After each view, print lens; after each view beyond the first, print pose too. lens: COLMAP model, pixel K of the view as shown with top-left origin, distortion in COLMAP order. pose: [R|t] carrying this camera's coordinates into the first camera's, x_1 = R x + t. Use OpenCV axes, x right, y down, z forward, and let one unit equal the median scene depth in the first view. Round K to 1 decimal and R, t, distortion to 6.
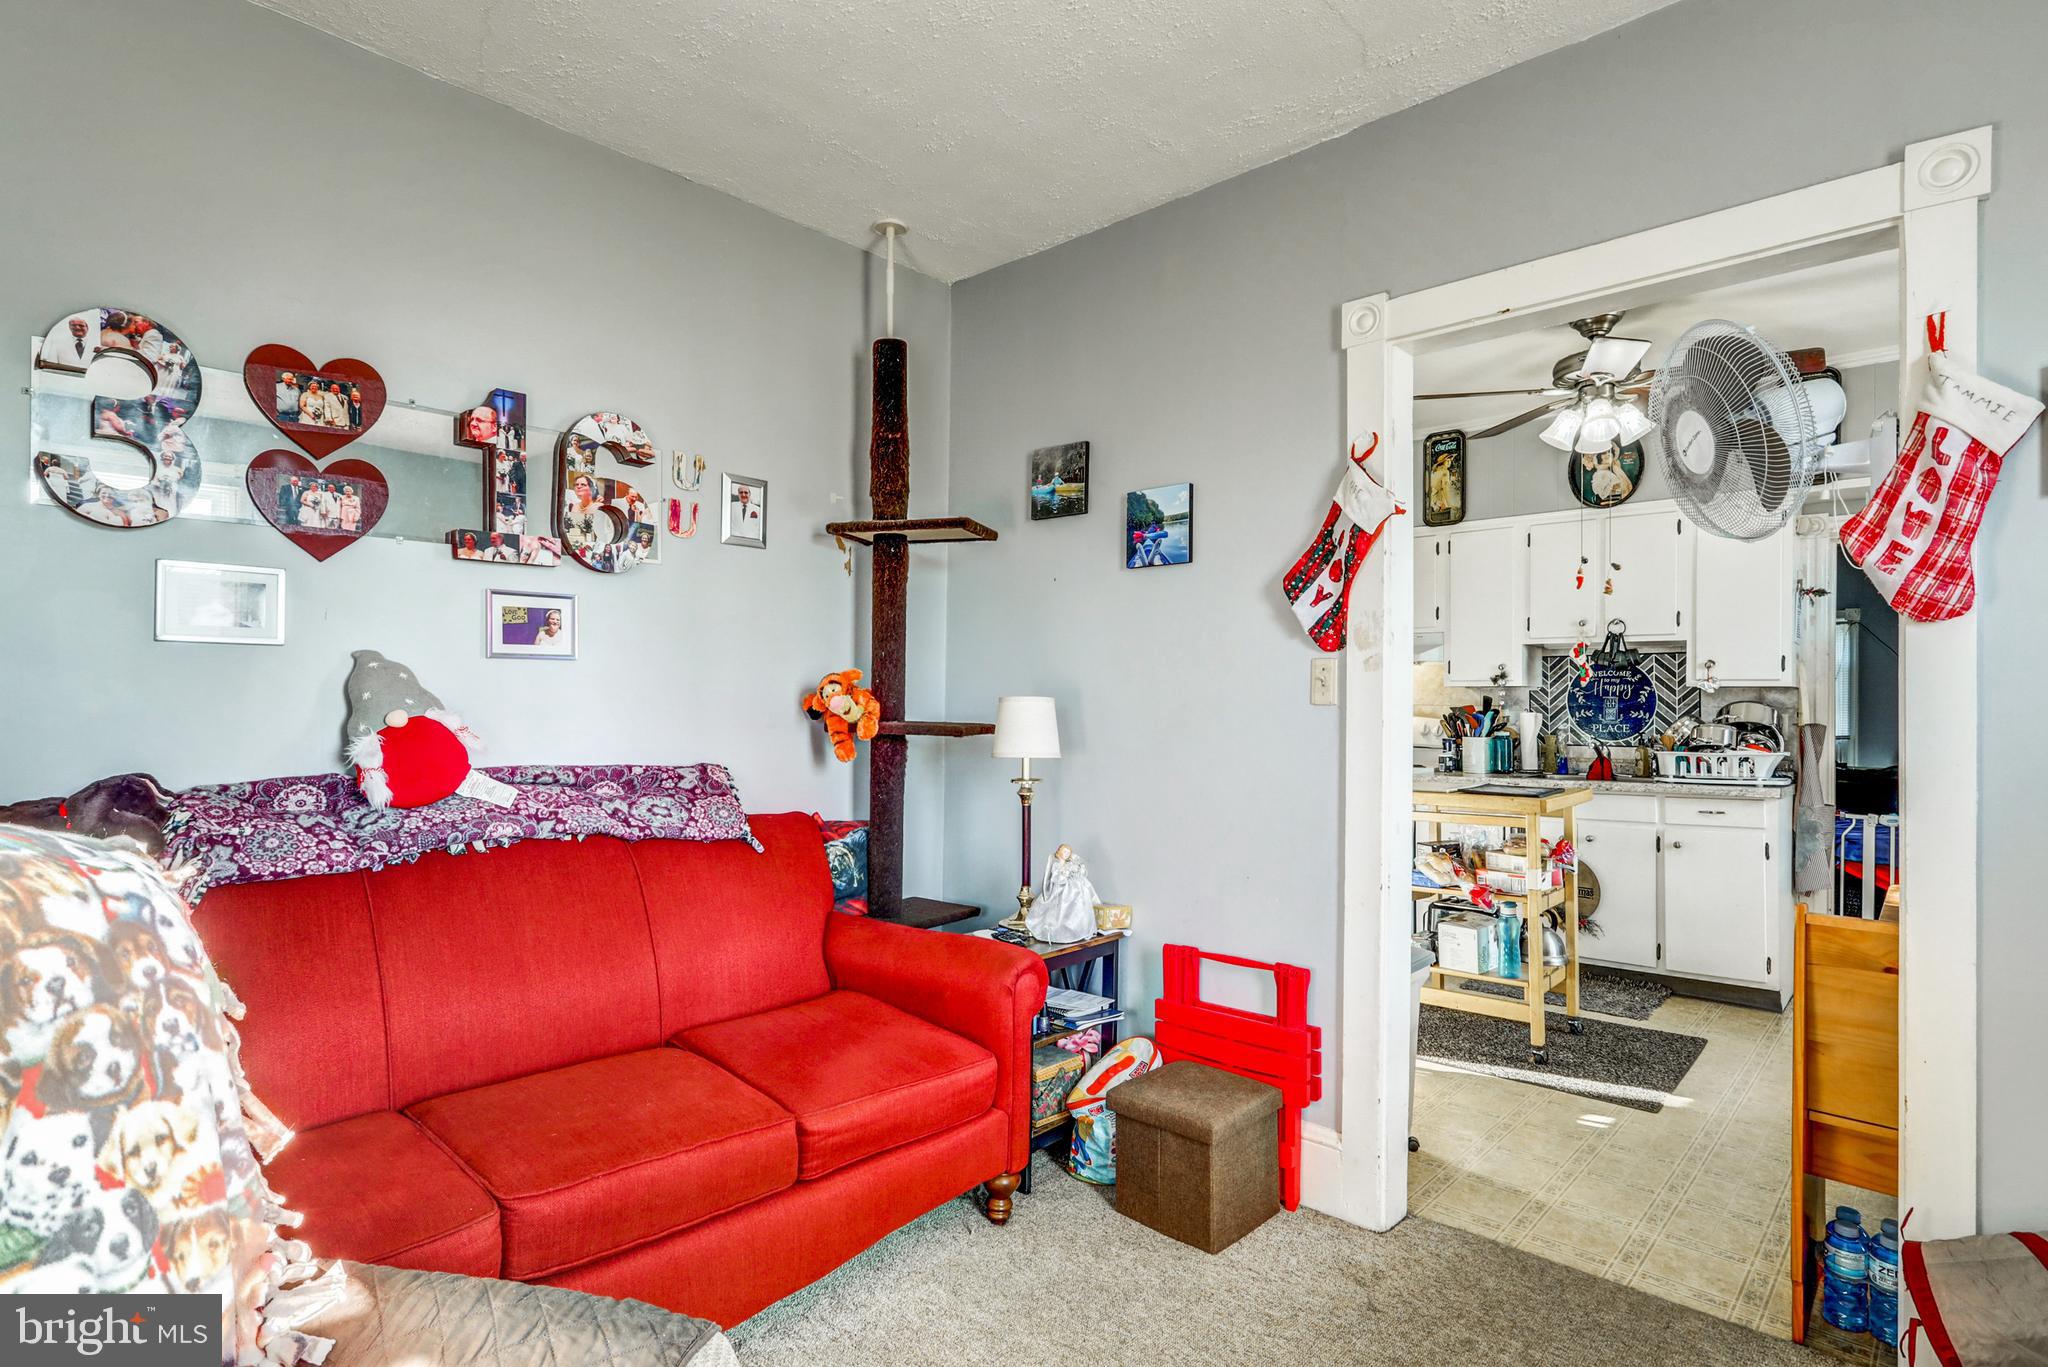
lens RADIAL K [[1044.5, 0, 1046.0], [0, 1044.5, 711.0], [0, 0, 1]] dist [-0.003253, 0.001200]
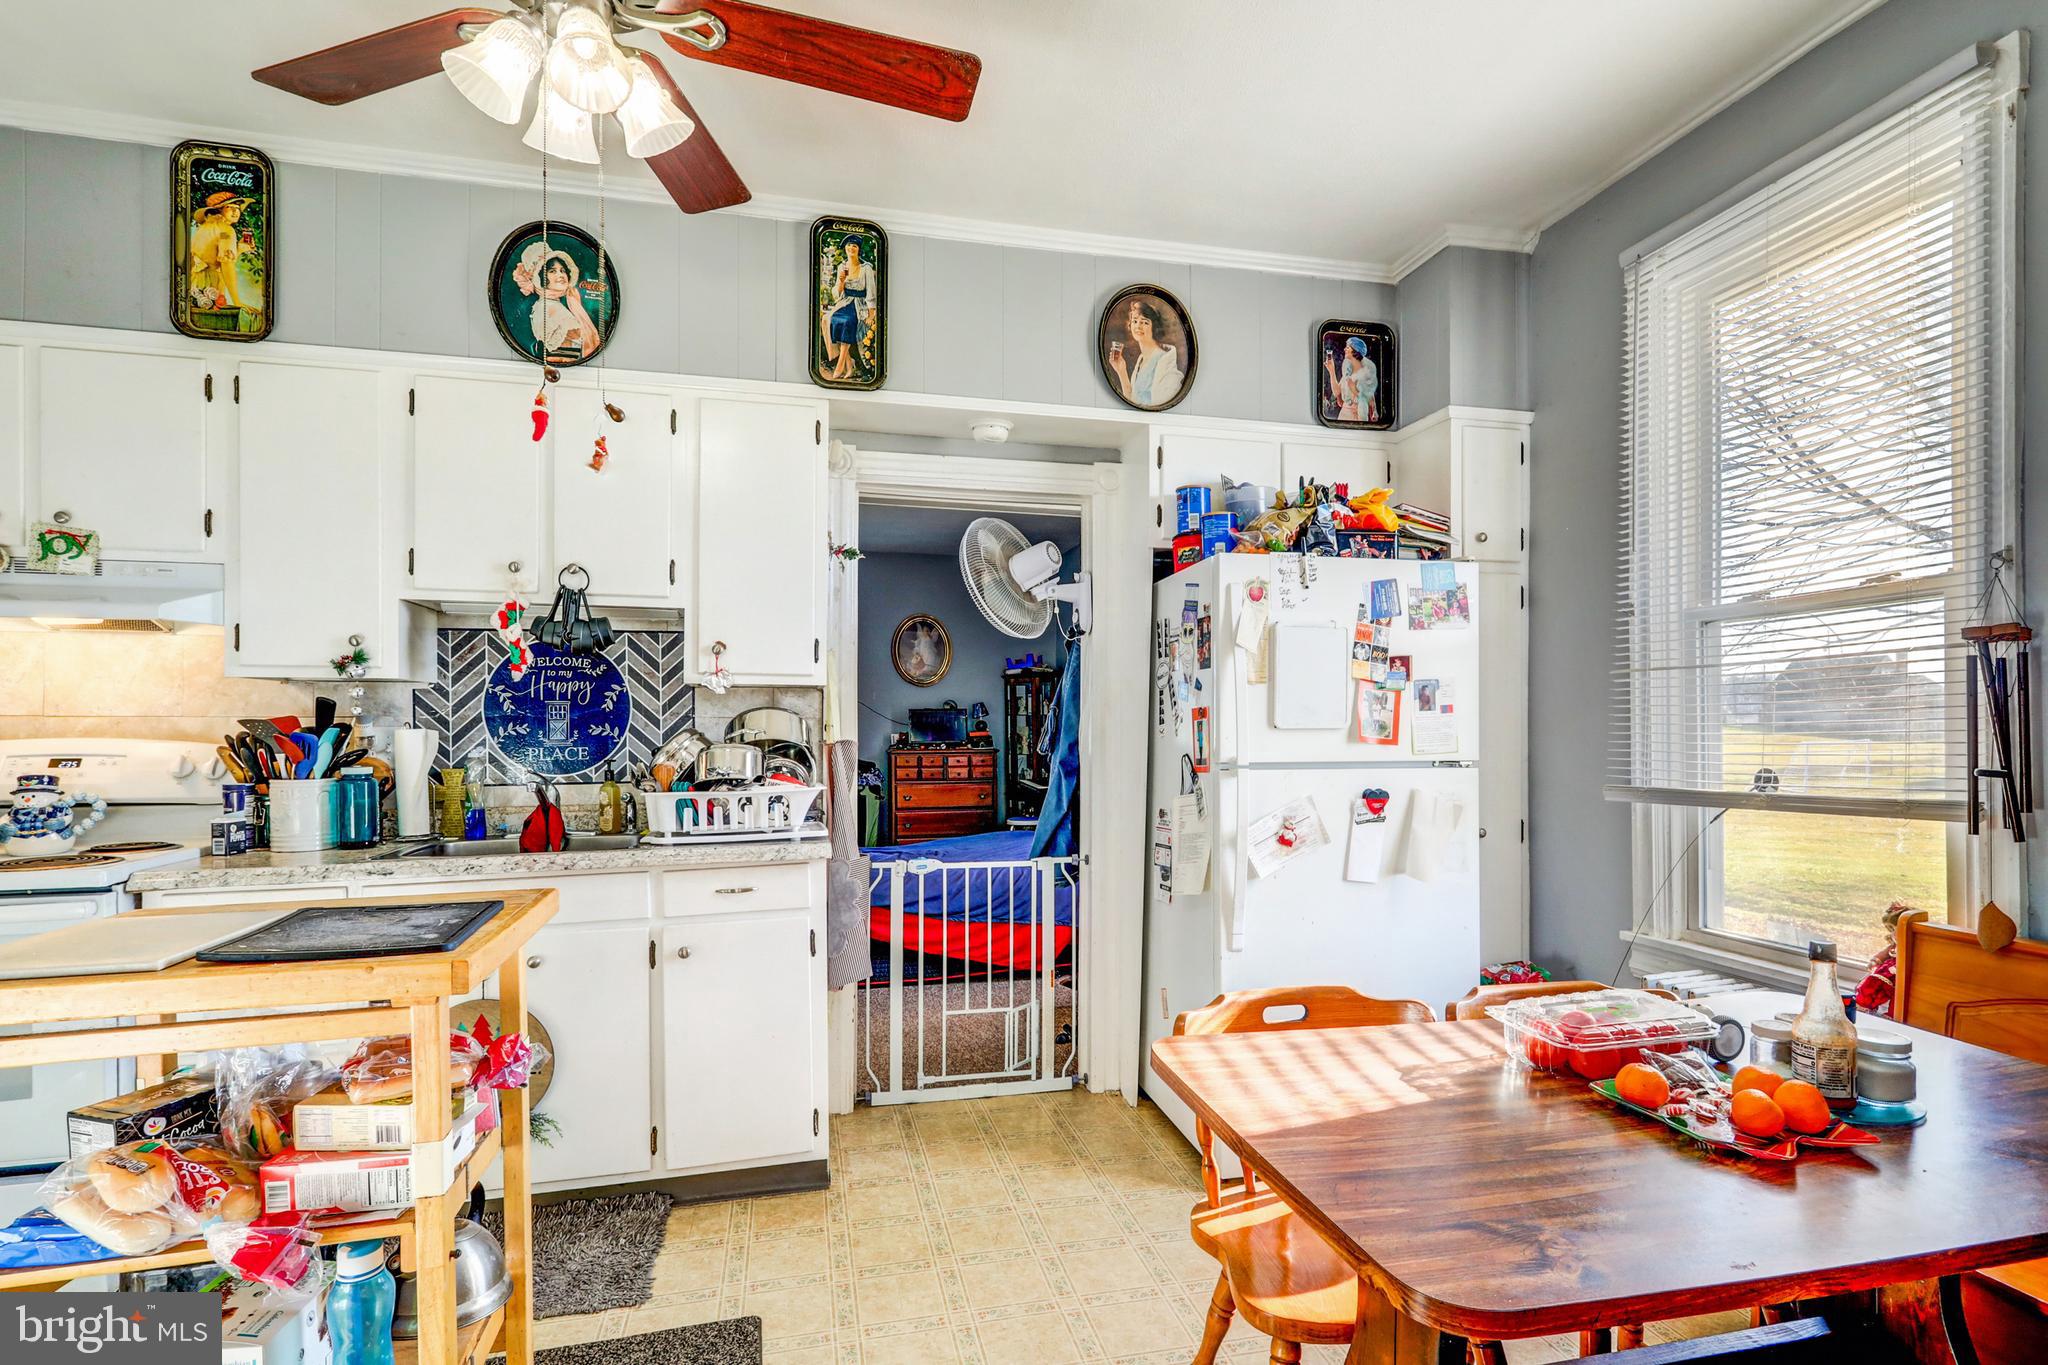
lens RADIAL K [[1044.5, 0, 1046.0], [0, 1044.5, 710.0], [0, 0, 1]] dist [-0.003253, 0.001200]
pose [[0.554784, 0.004522, 0.831982, 0.207459], [0.010658, 0.999865, -0.012542, 0.001949], [-0.831926, 0.015825, 0.554660, 0.454016]]
